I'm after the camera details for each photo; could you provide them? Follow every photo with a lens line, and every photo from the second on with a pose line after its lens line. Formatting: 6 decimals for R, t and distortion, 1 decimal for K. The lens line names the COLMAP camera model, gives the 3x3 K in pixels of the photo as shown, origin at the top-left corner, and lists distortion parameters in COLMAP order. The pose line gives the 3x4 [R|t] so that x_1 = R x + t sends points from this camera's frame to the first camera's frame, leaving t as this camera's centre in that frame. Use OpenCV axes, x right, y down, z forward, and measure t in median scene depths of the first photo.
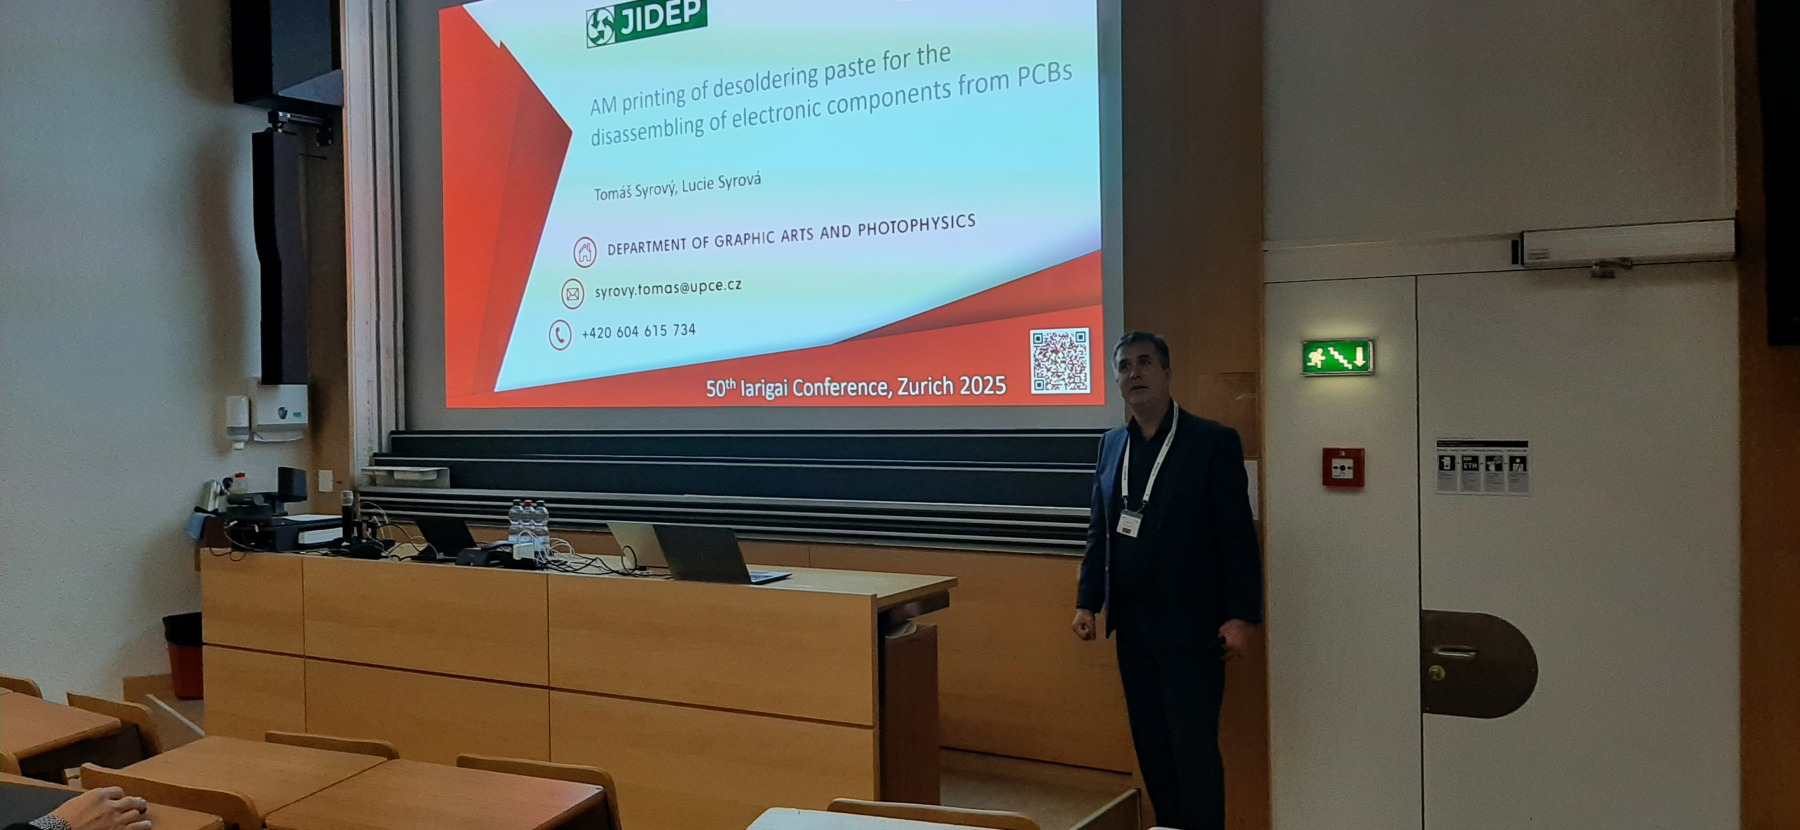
lens RADIAL K [[1409.0, 0, 898.7], [0, 1409.0, 397.6], [0, 0, 1]] dist [0.088867, -0.170052]
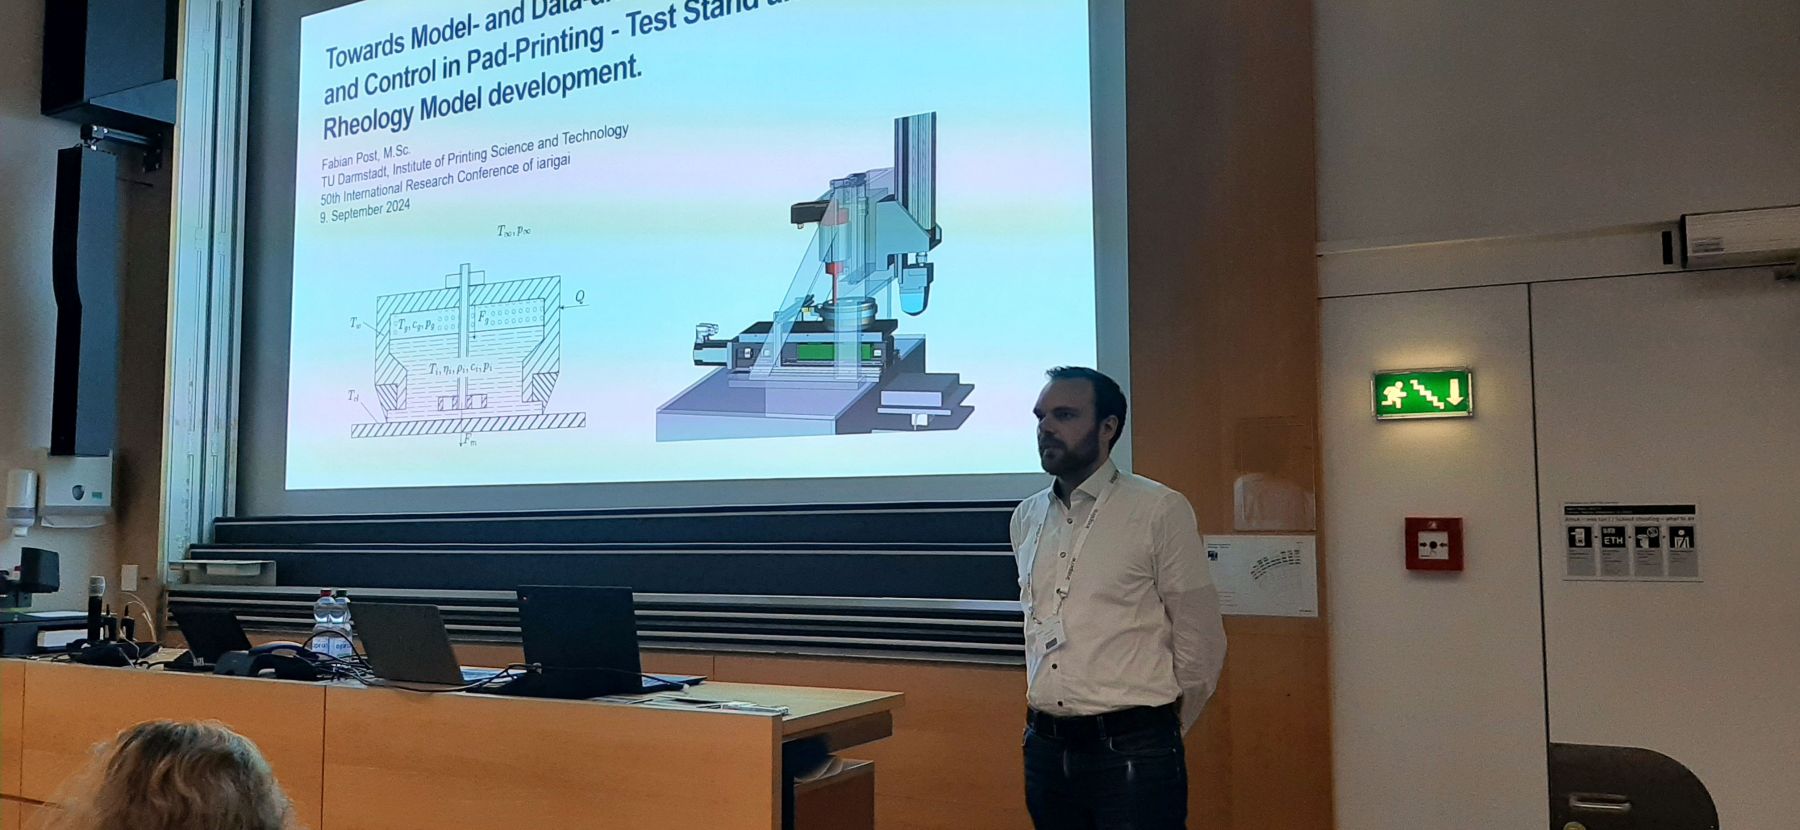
lens RADIAL K [[1409.0, 0, 898.7], [0, 1409.0, 397.6], [0, 0, 1]] dist [0.088867, -0.170052]
pose [[0.999503, 0.012472, 0.028939, 0.013362], [-0.009686, 0.995481, -0.094469, 0.039044], [-0.029986, 0.094141, 0.995107, 0.232173]]
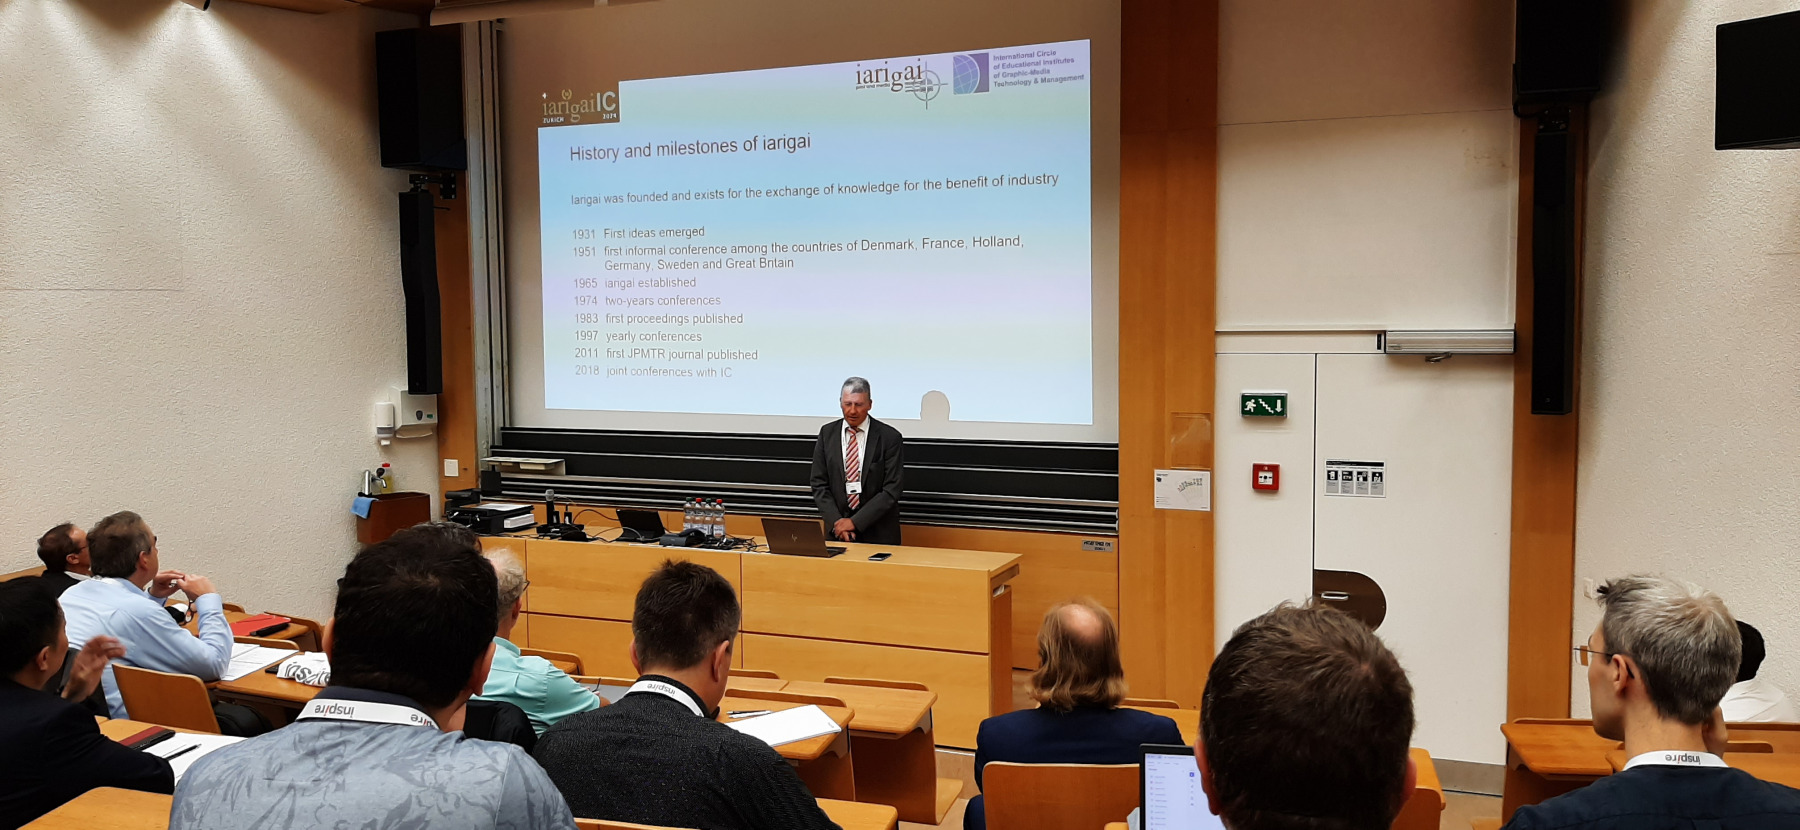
lens RADIAL K [[1443.3, 0, 900.0], [0, 1443.3, 415.0], [0, 0, 1]] dist [0.093243, -0.003244]
pose [[0.992594, -0.003034, 0.121443, -0.226462], [-0.004982, 0.997830, 0.065649, -0.100302], [-0.121379, -0.065768, 0.990425, -0.419209]]
